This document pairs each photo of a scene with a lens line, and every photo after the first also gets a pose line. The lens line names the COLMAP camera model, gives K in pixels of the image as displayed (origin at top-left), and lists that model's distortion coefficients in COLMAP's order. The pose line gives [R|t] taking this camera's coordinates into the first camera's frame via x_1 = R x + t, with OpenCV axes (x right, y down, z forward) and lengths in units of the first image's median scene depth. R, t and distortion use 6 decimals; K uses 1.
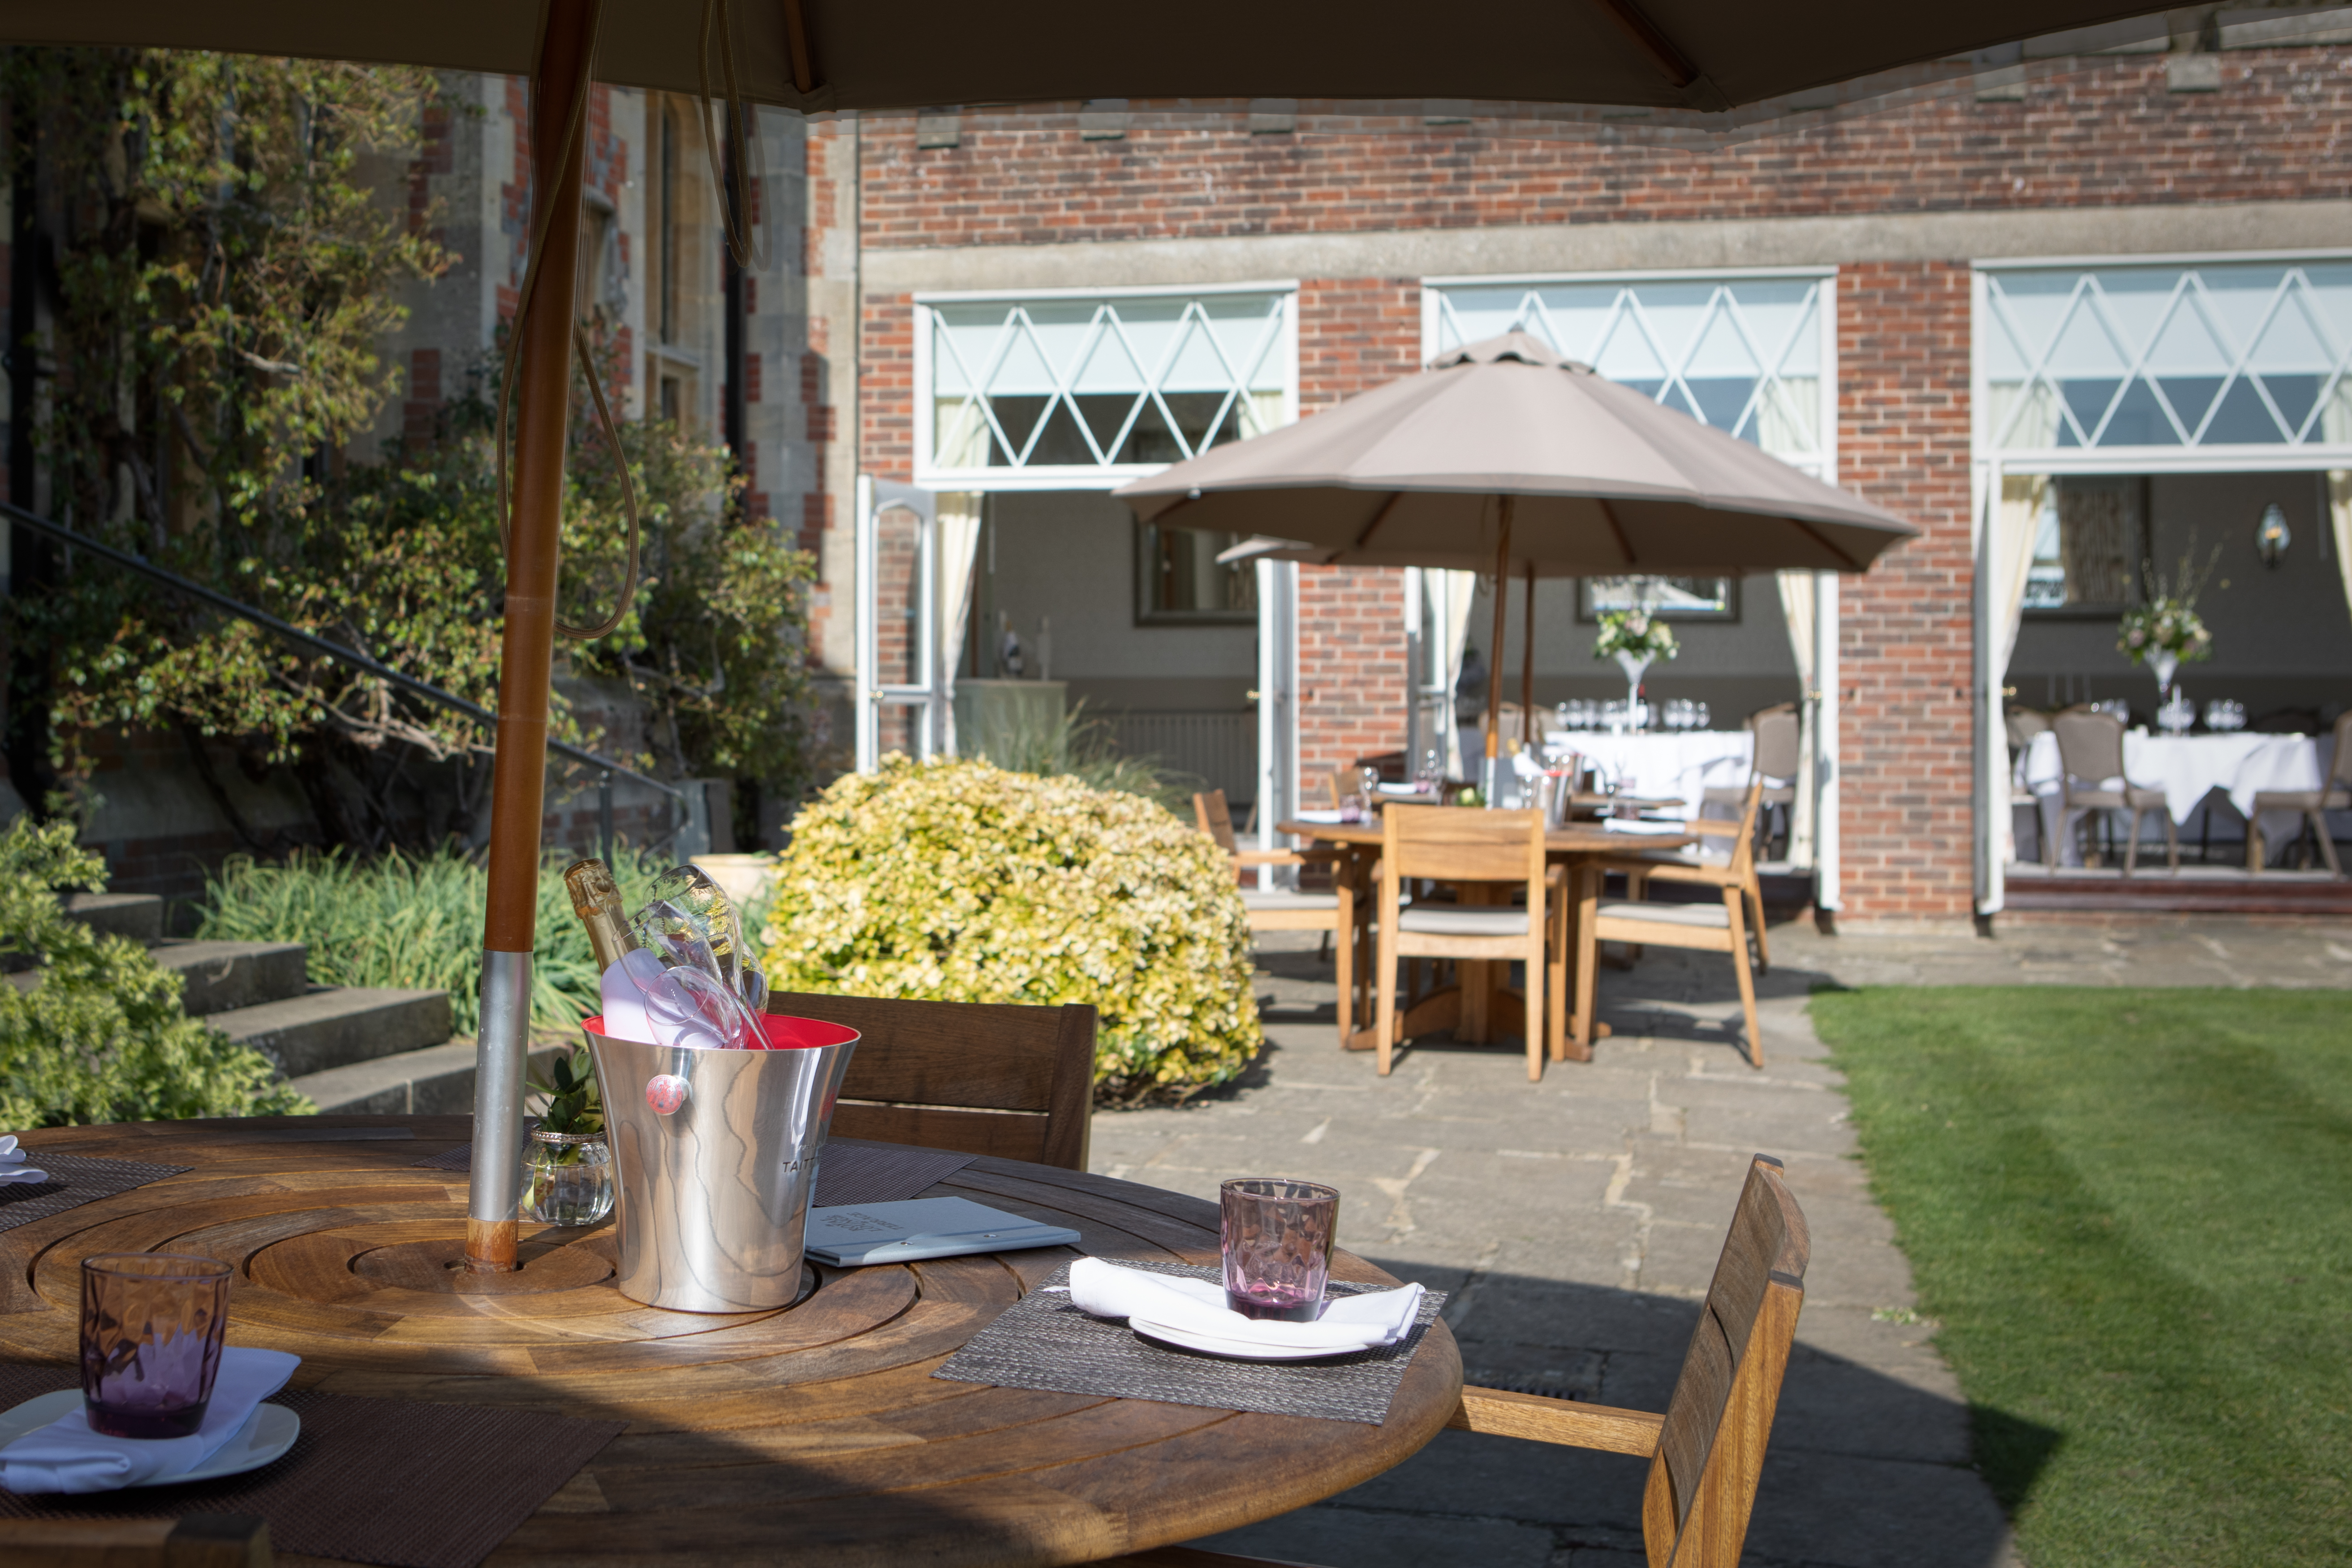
lens RADIAL K [[2276.0, 0, 1175.8], [0, 2276.0, 784.5], [0, 0, 1]] dist [-0.013193, 0.000000]
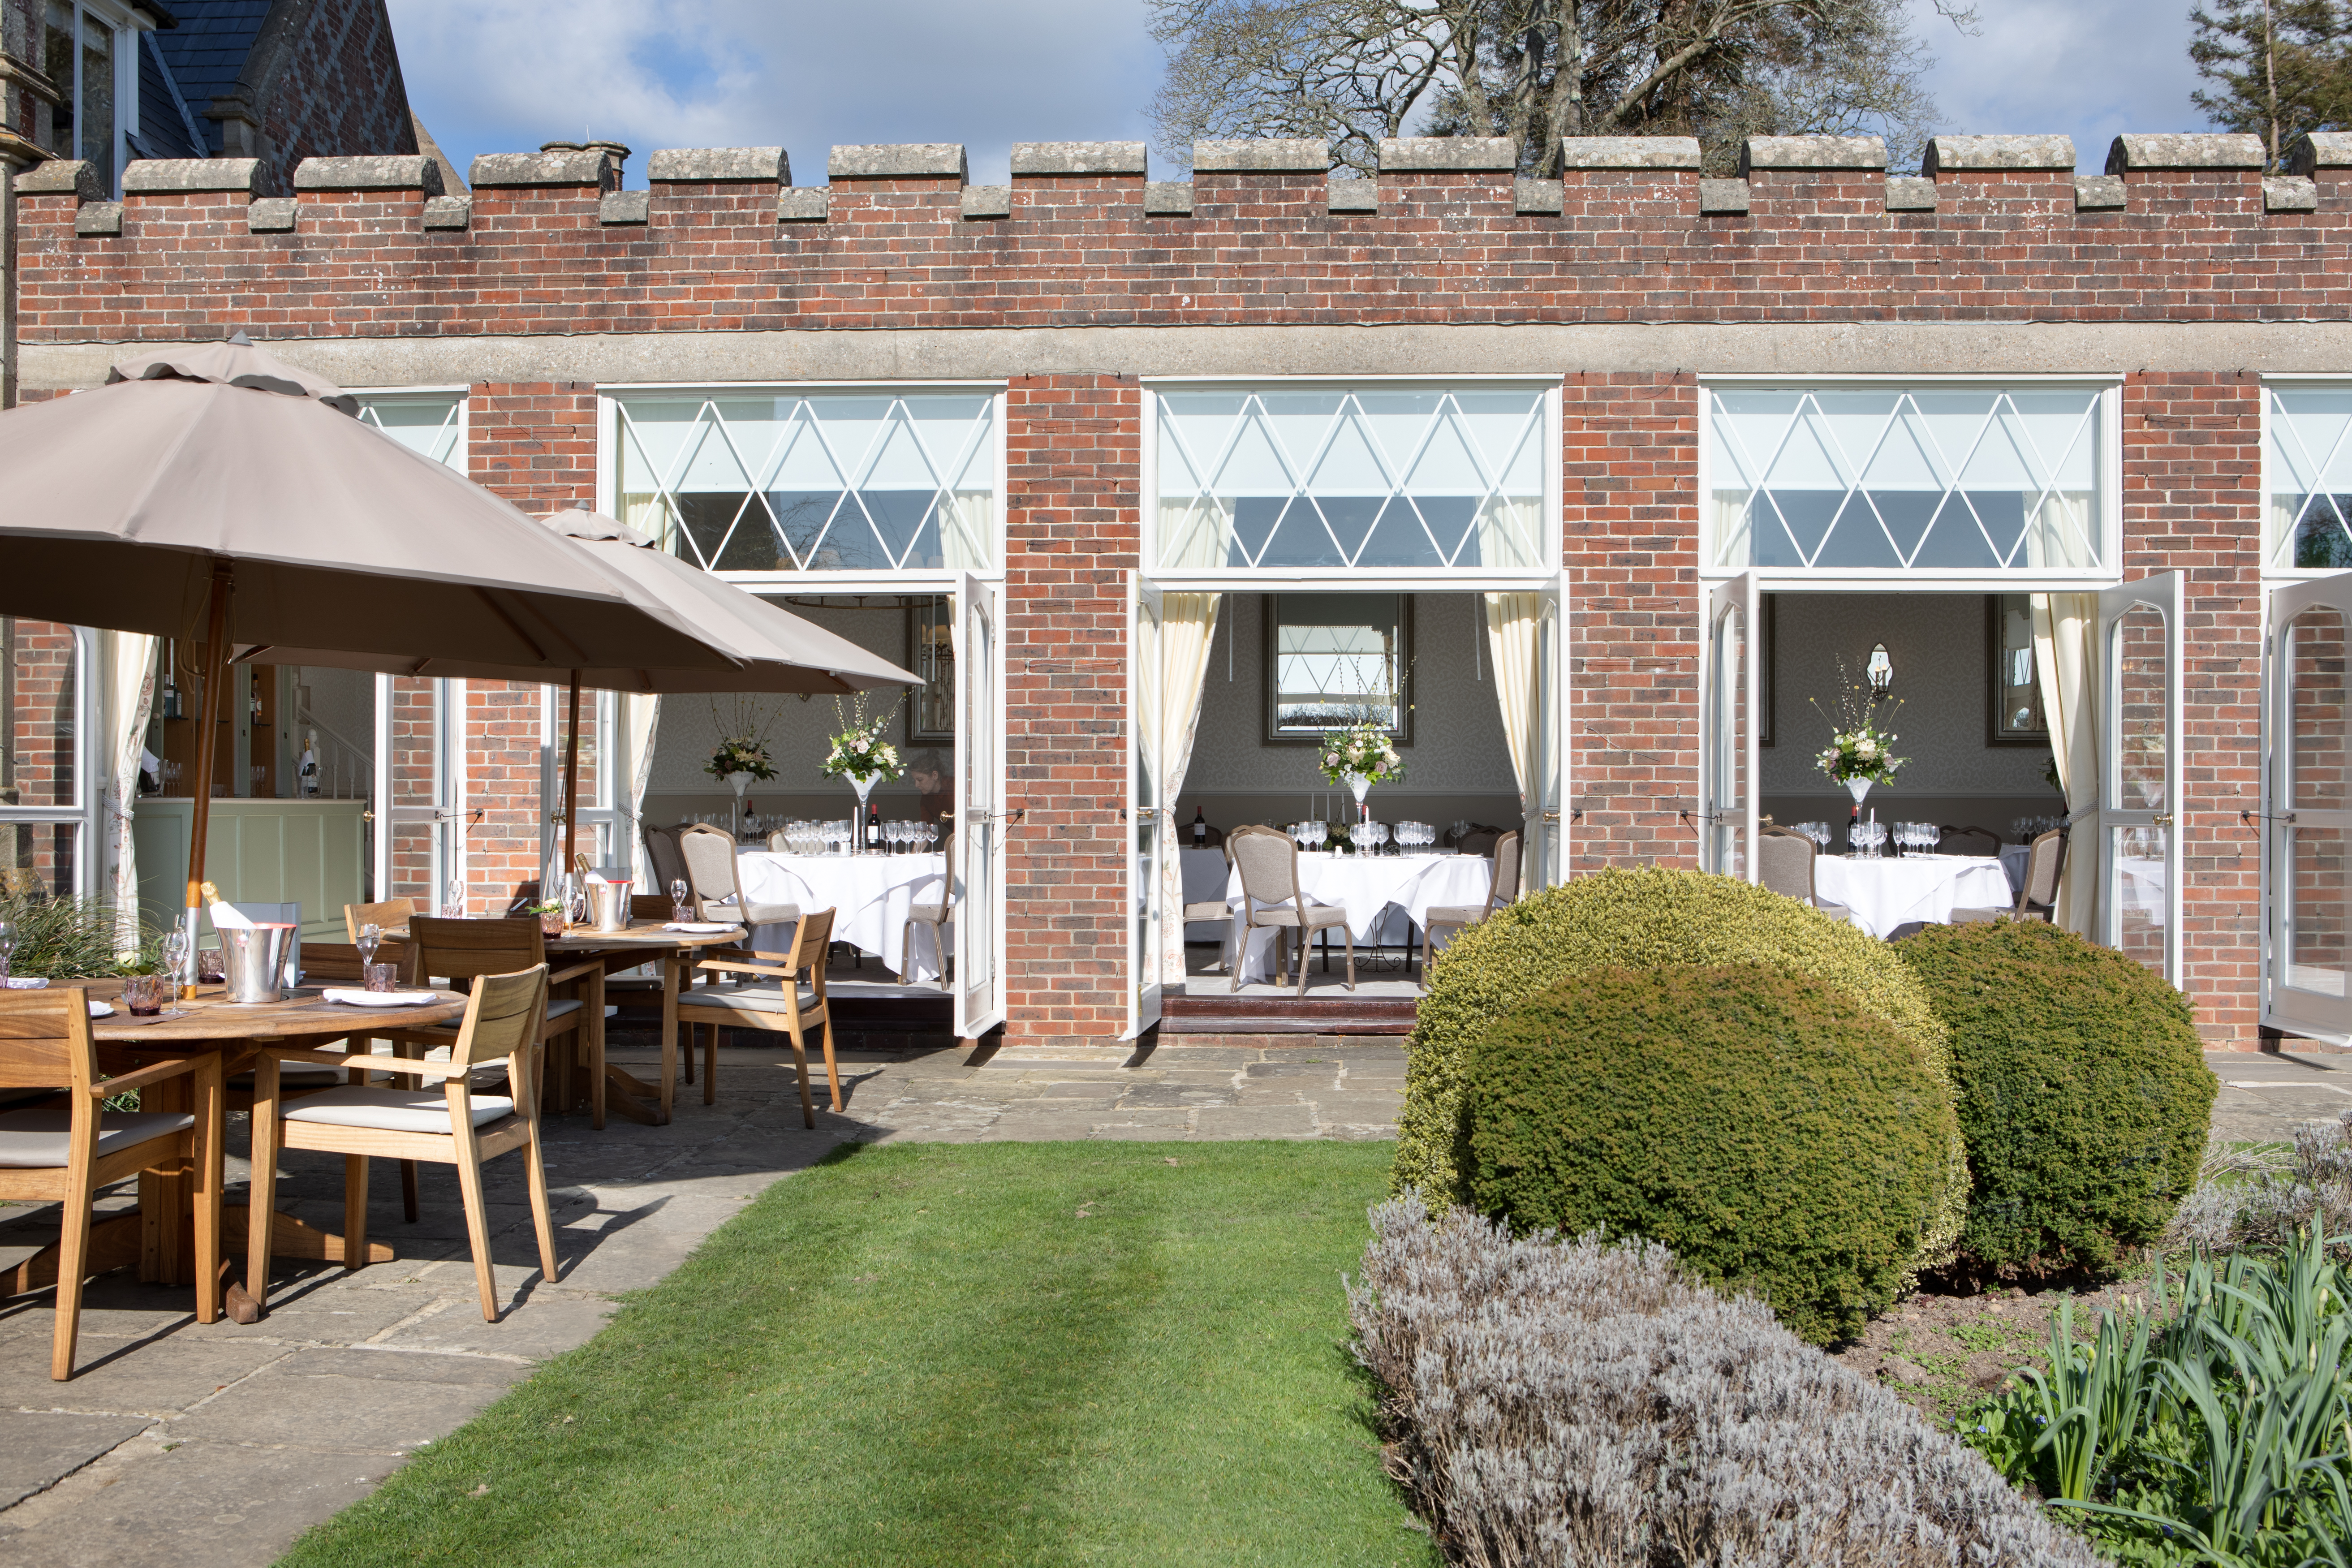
lens RADIAL K [[2403.9, 0, 1178.3], [0, 2403.9, 887.5], [0, 0, 1]] dist [-0.032853, 0.000000]
pose [[0.992564, -0.003194, 0.121685, 0.231139], [0.004273, 0.999954, -0.008605, 0.001110], [-0.121652, 0.009061, 0.992531, -0.037307]]
